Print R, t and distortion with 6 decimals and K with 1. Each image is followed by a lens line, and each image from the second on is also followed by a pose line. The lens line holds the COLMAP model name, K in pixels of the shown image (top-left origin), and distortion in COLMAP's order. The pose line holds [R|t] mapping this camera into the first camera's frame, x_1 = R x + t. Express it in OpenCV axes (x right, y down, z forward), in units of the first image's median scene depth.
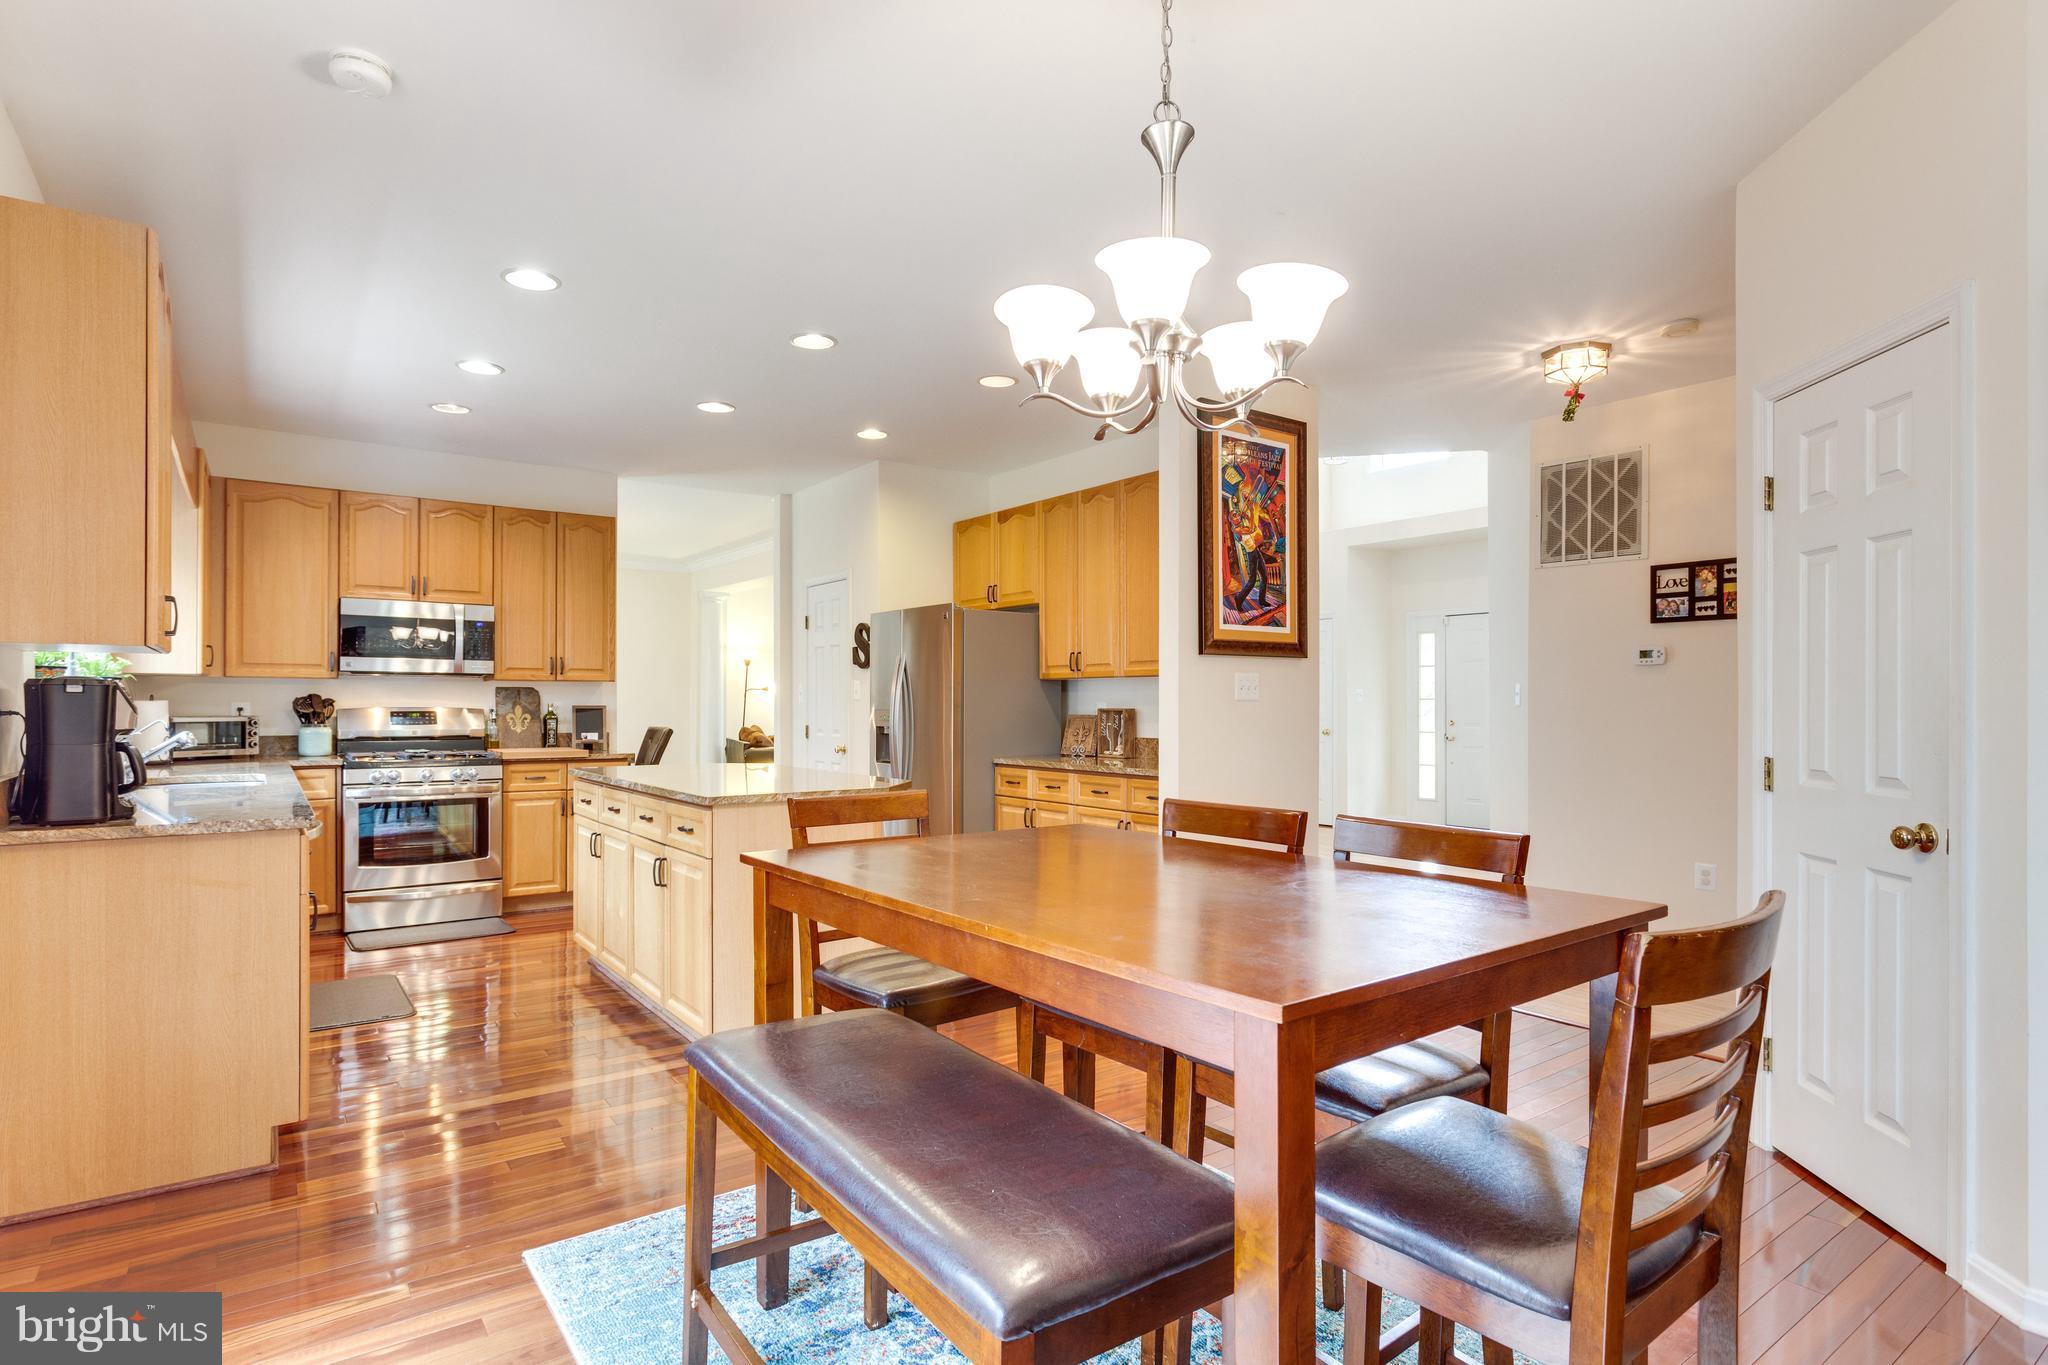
lens RADIAL K [[1056.8, 0, 1026.0], [0, 1056.8, 694.3], [0, 0, 1]] dist [-0.001313, 0.000497]
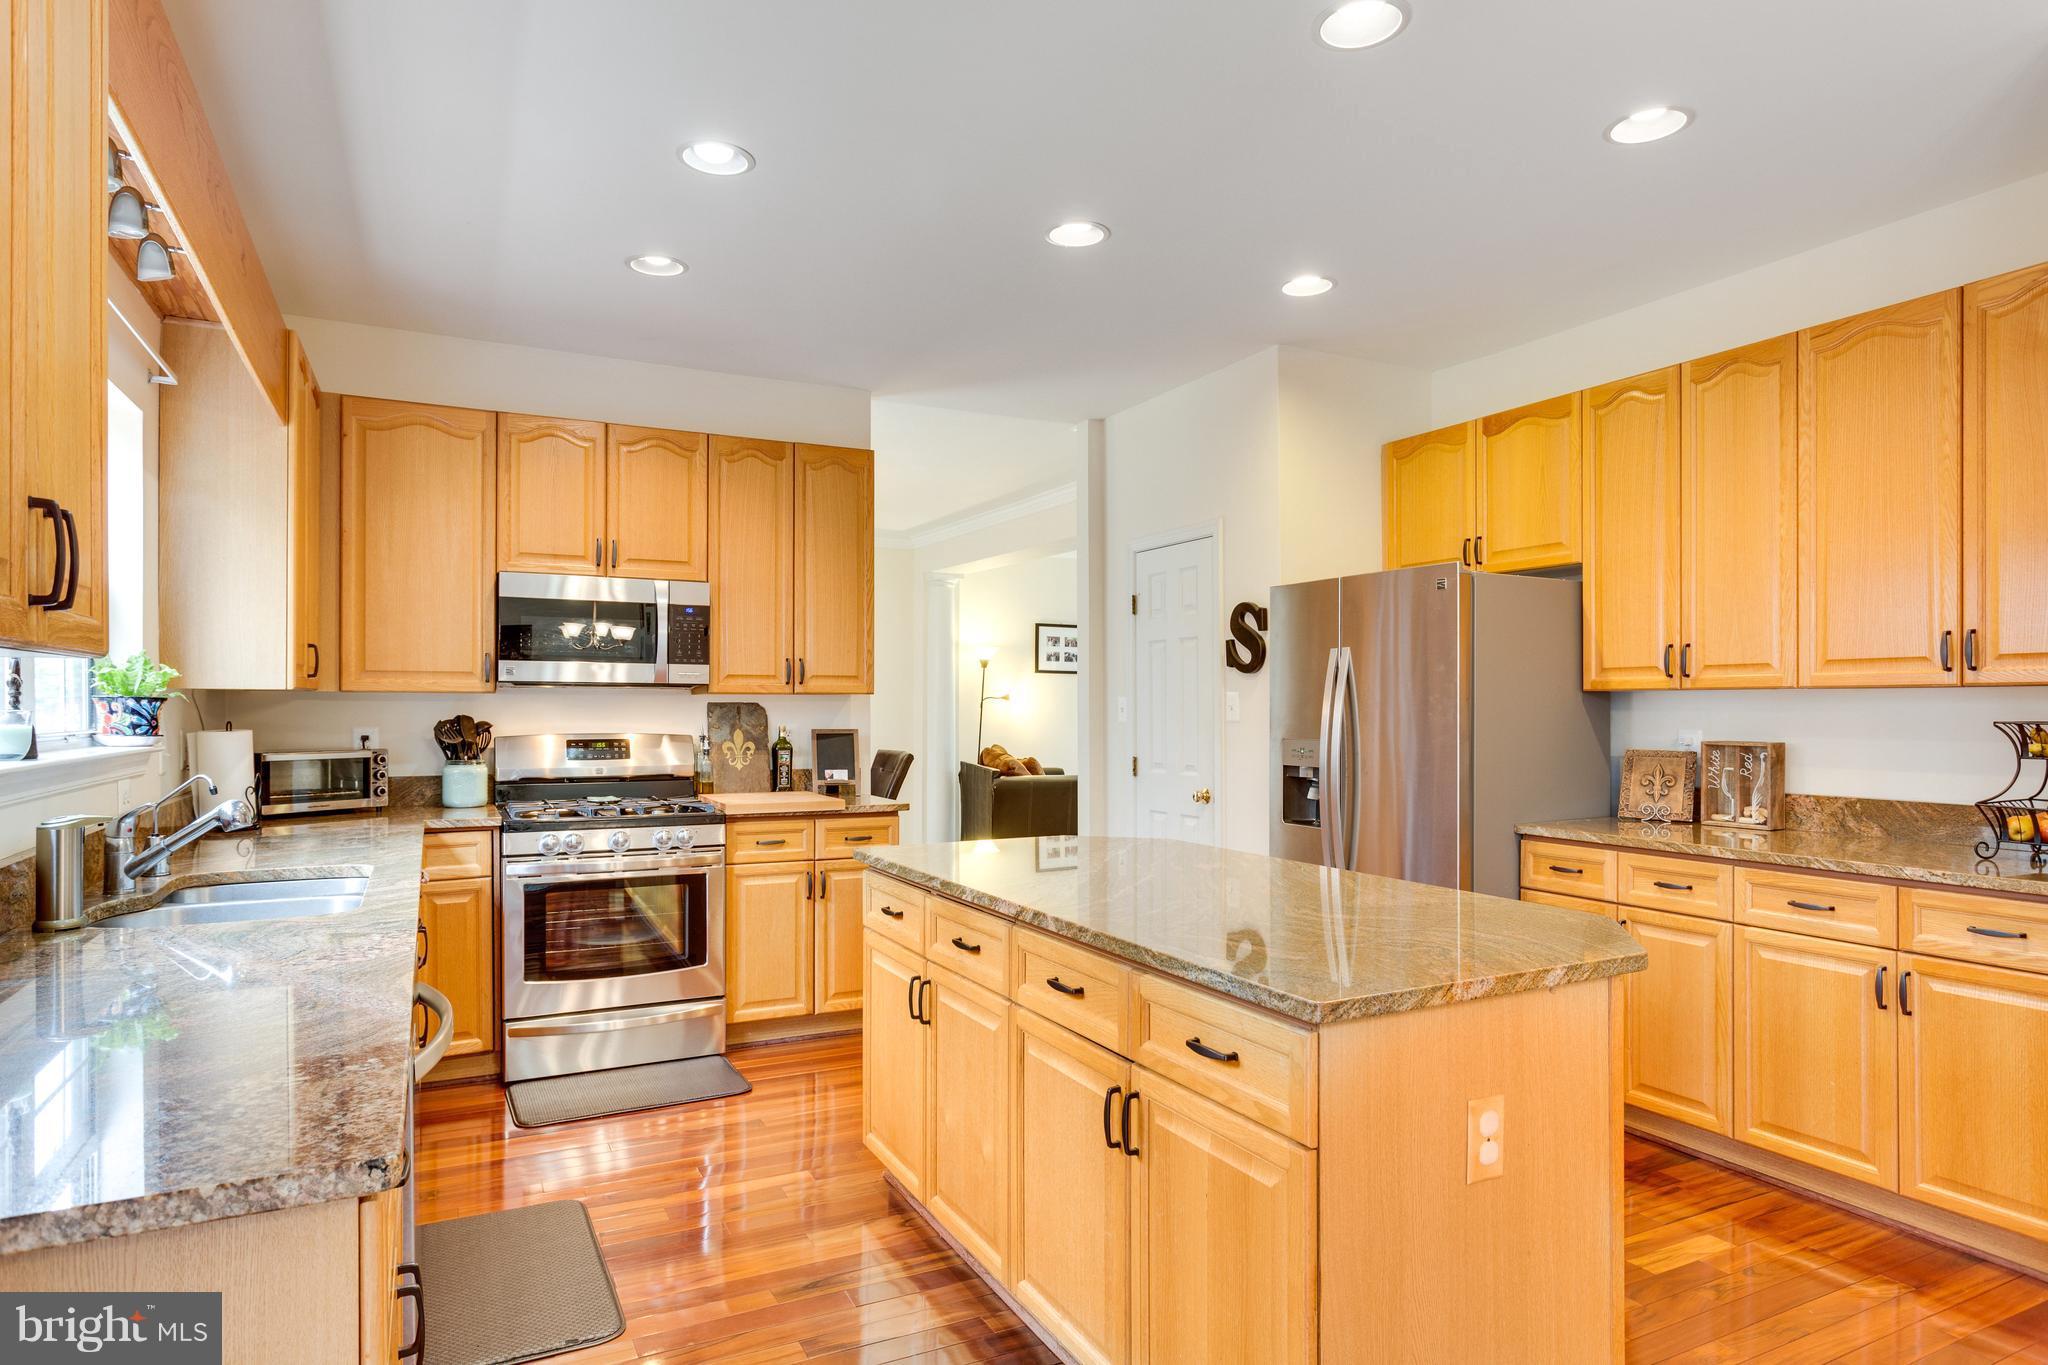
lens RADIAL K [[1123.5, 0, 1012.7], [0, 1123.5, 698.3], [0, 0, 1]] dist [-0.015955, 0.003398]
pose [[0.988374, -0.001230, -0.152034, -0.210164], [0.001674, 0.999995, 0.002795, -0.012412], [0.152030, -0.003017, 0.988371, 0.334024]]
